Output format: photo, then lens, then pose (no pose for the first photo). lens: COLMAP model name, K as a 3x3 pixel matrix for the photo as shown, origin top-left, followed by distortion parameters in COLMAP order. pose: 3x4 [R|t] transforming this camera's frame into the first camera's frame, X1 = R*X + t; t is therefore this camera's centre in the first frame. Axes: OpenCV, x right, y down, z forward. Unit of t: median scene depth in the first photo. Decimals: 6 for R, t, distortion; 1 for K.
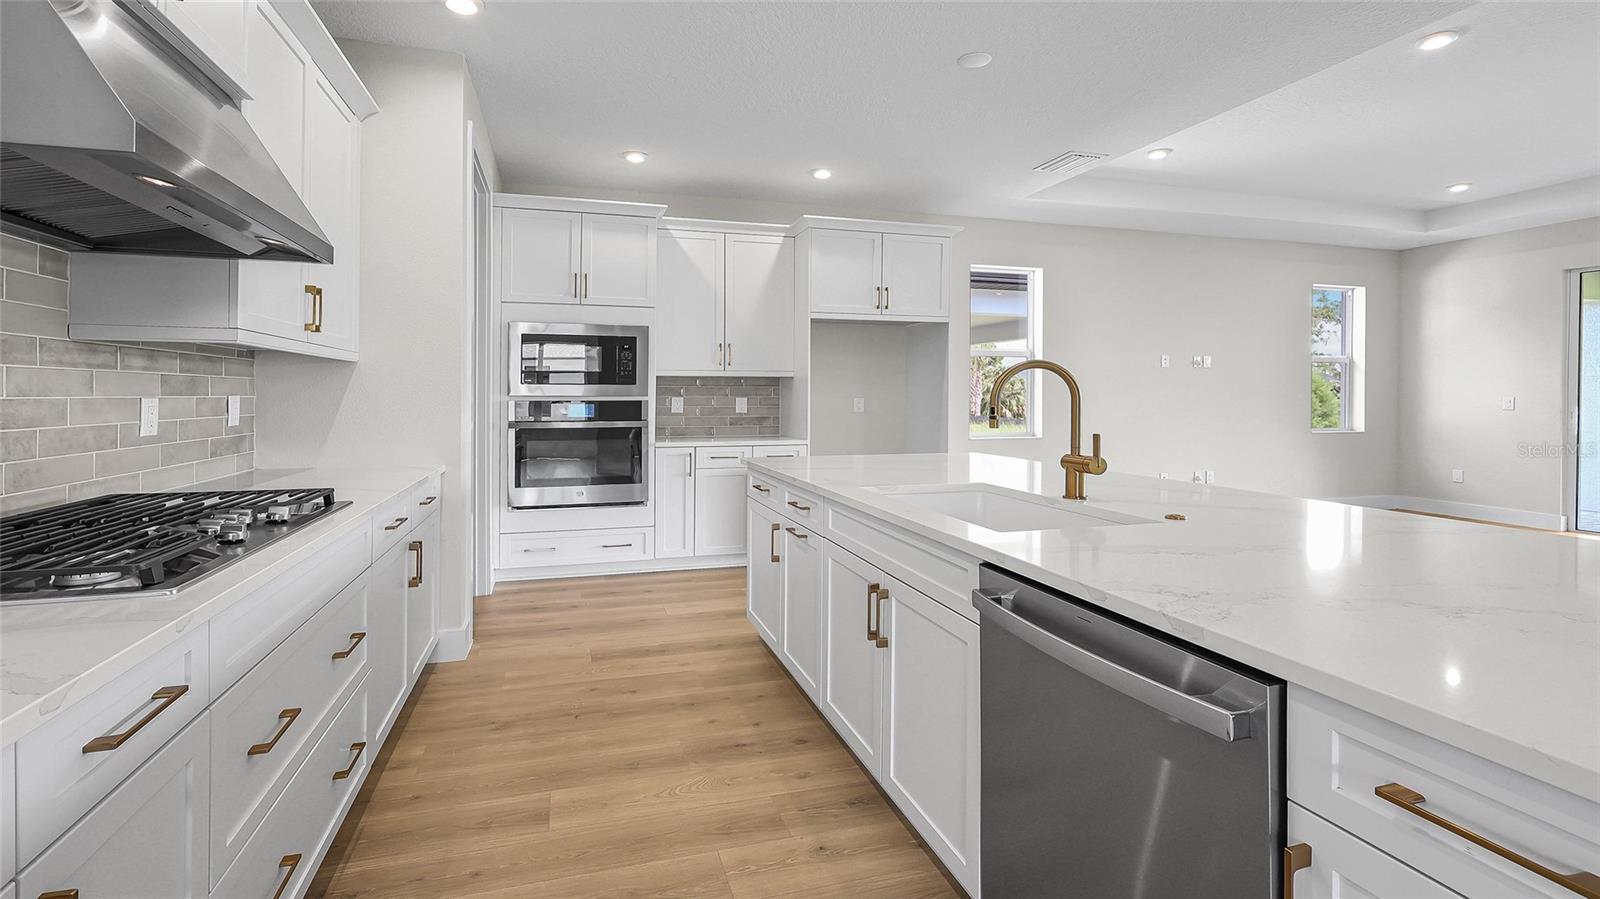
lens RADIAL K [[765.0, 0, 805.1], [0, 765.0, 404.9], [0, 0, 1]] dist [-0.005727, 0.001828]
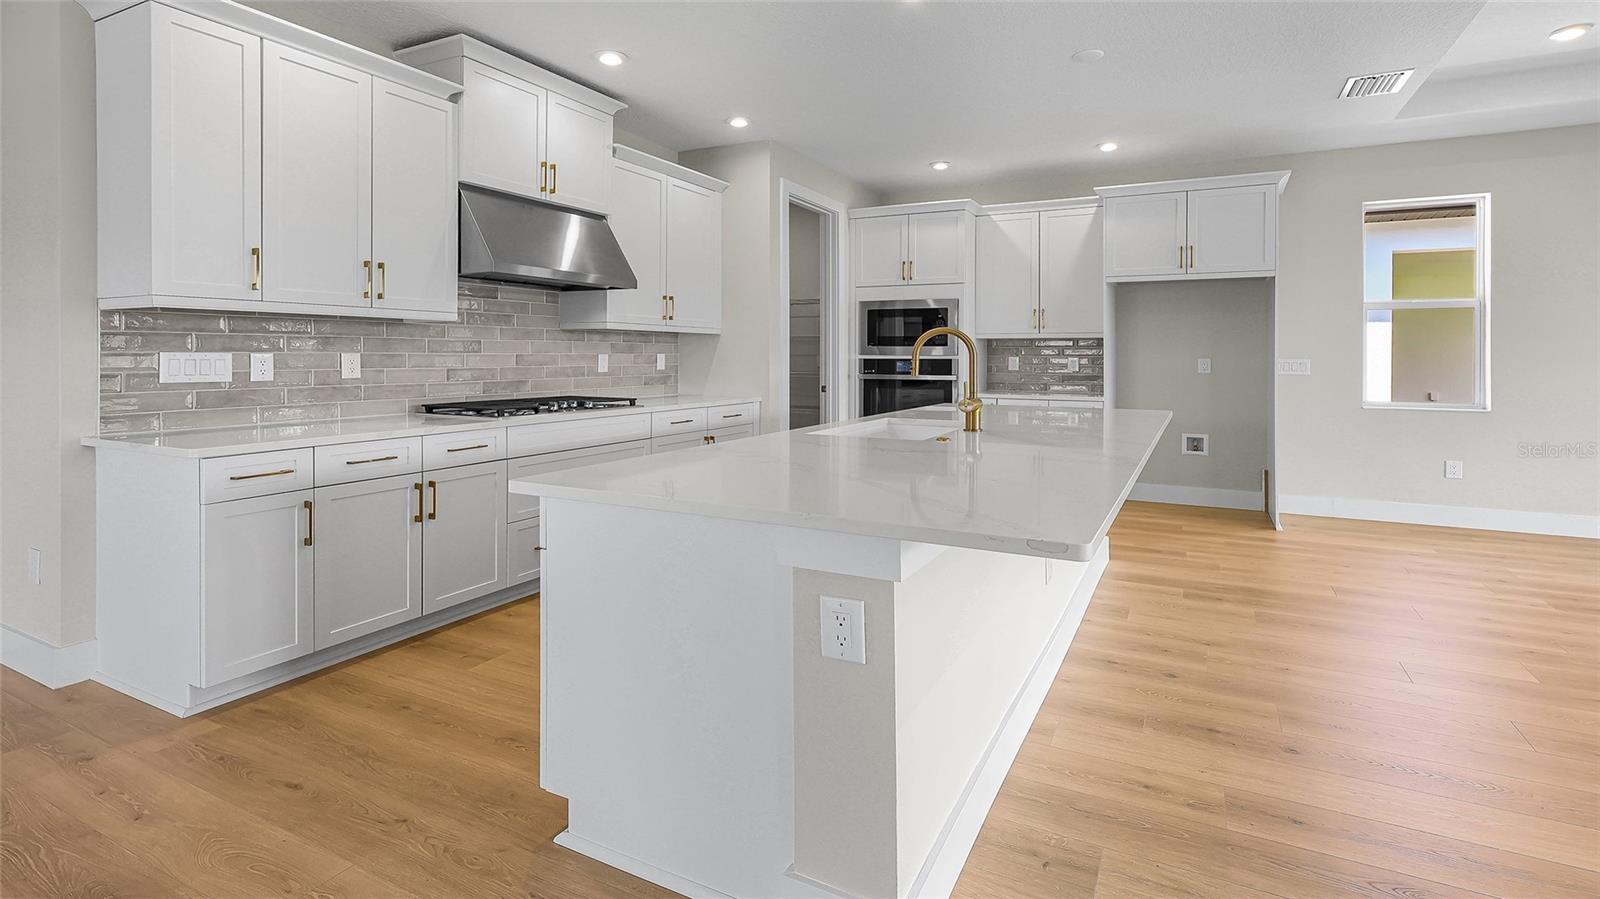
lens RADIAL K [[765.0, 0, 795.0], [0, 765.0, 363.8], [0, 0, 1]] dist [-0.005727, 0.001828]
pose [[0.711386, 0.010942, -0.702717, 0.484466], [-0.012374, 0.999919, 0.003043, 0.001812], [0.702693, 0.006530, 0.711463, -0.065373]]
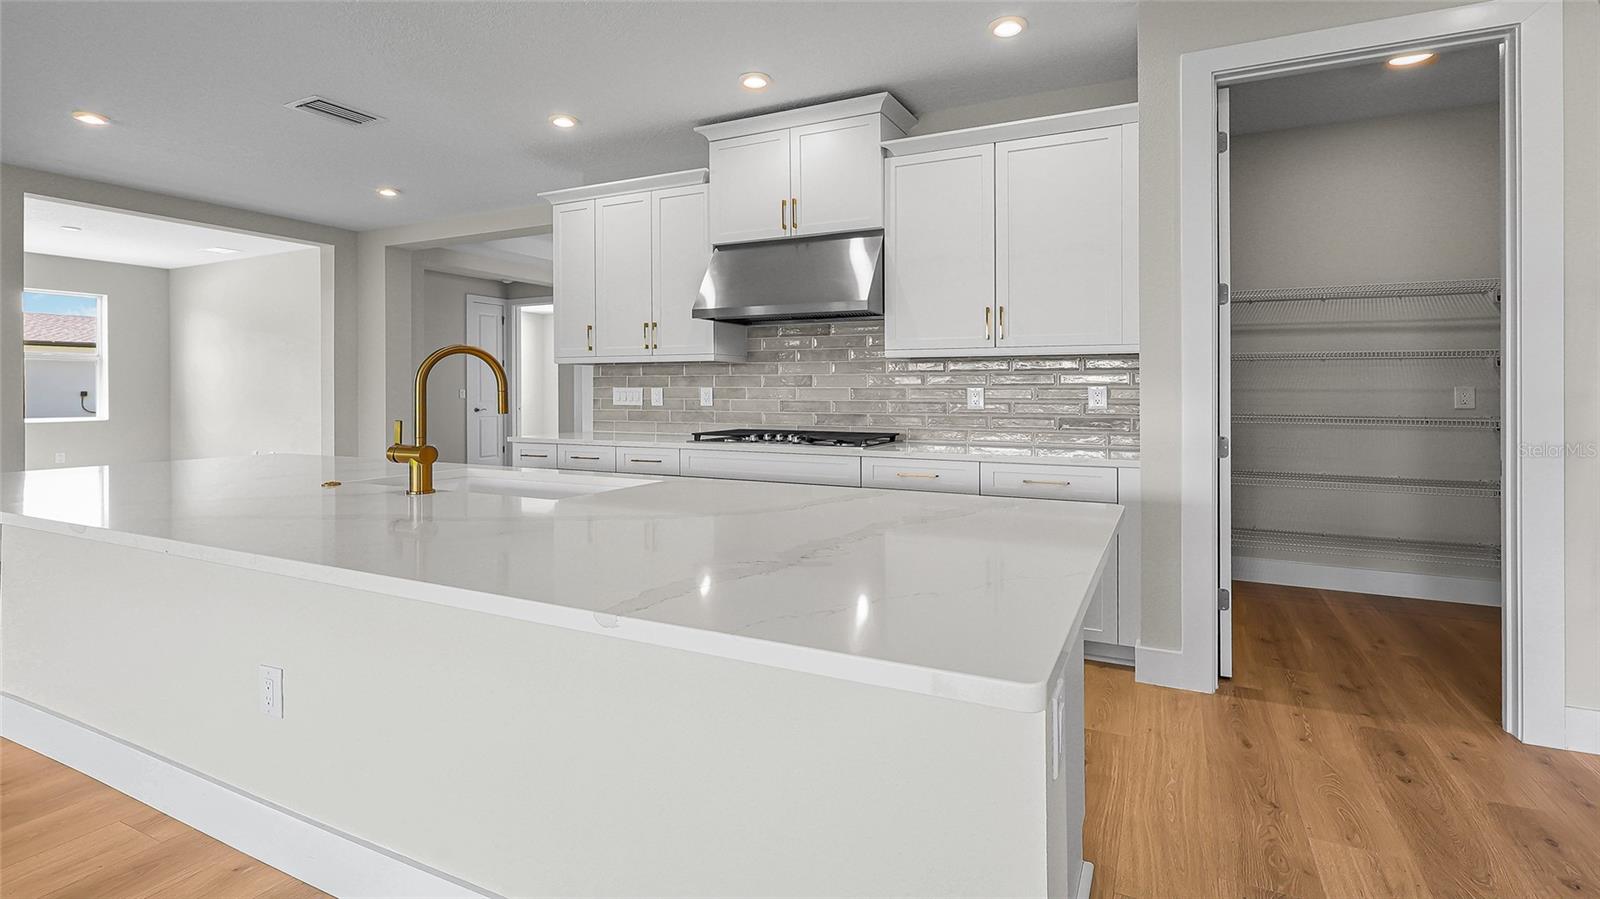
lens RADIAL K [[765.0, 0, 794.4], [0, 765.0, 390.6], [0, 0, 1]] dist [-0.005727, 0.001828]
pose [[-0.686904, 0.000604, -0.726748, 0.322056], [-0.008691, 0.999921, 0.009046, -0.006831], [0.726696, 0.012529, -0.686845, 0.905590]]
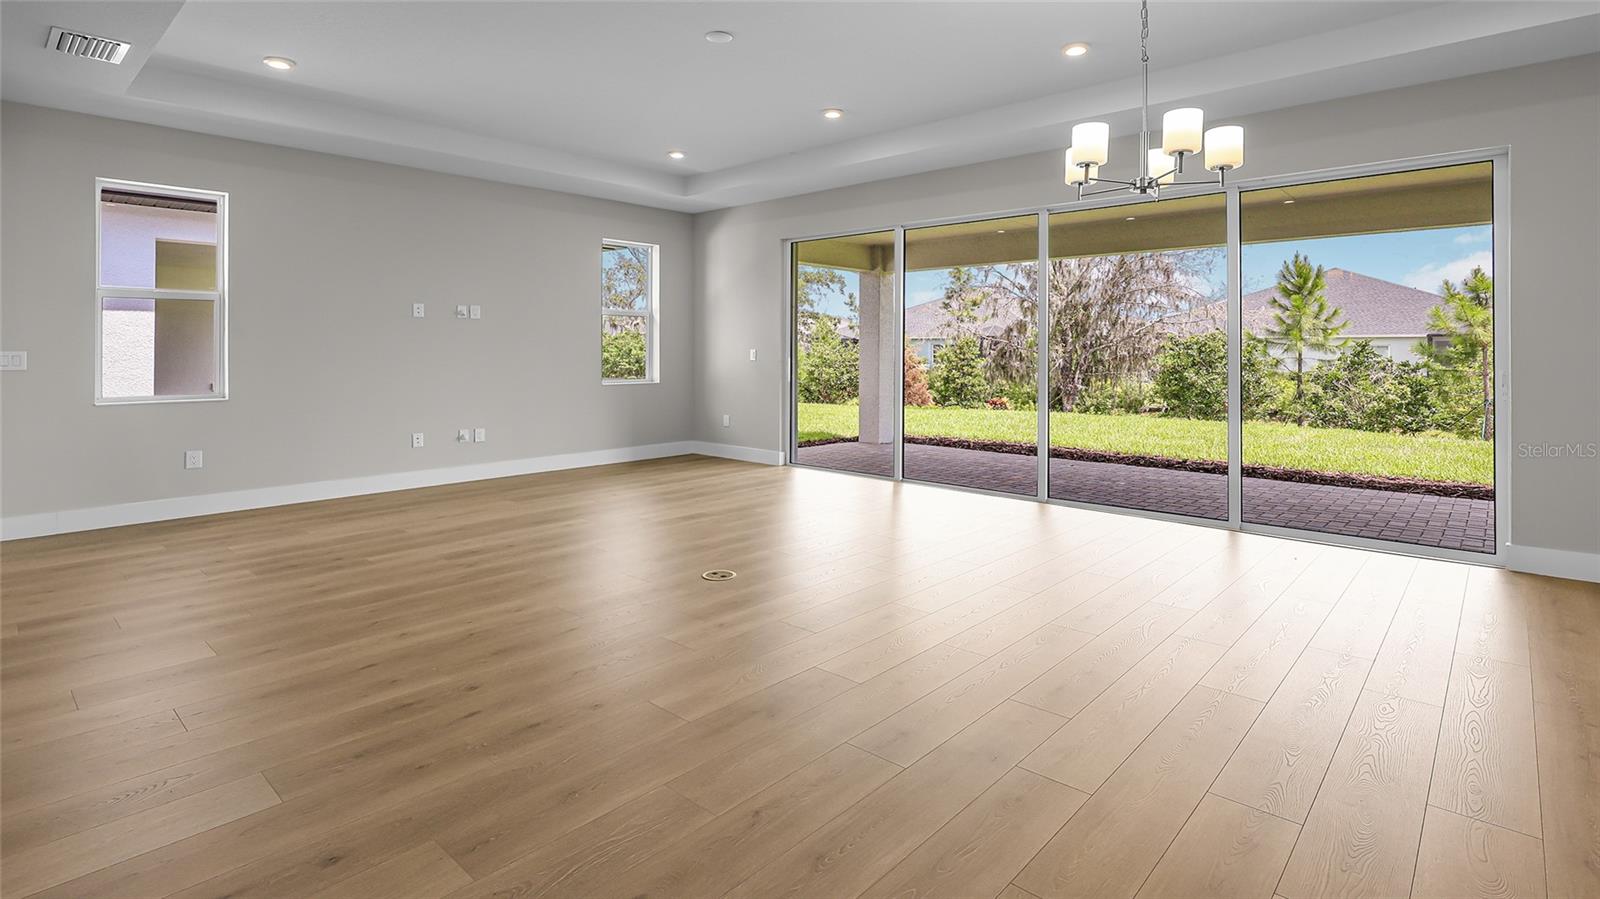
lens RADIAL K [[765.0, 0, 784.9], [0, 765.0, 354.3], [0, 0, 1]] dist [-0.005727, 0.001828]
pose [[0.869608, -0.003767, 0.493728, 0.582839], [0.006526, 0.999971, -0.003864, 0.002241], [-0.493700, 0.006582, 0.869608, -0.011931]]
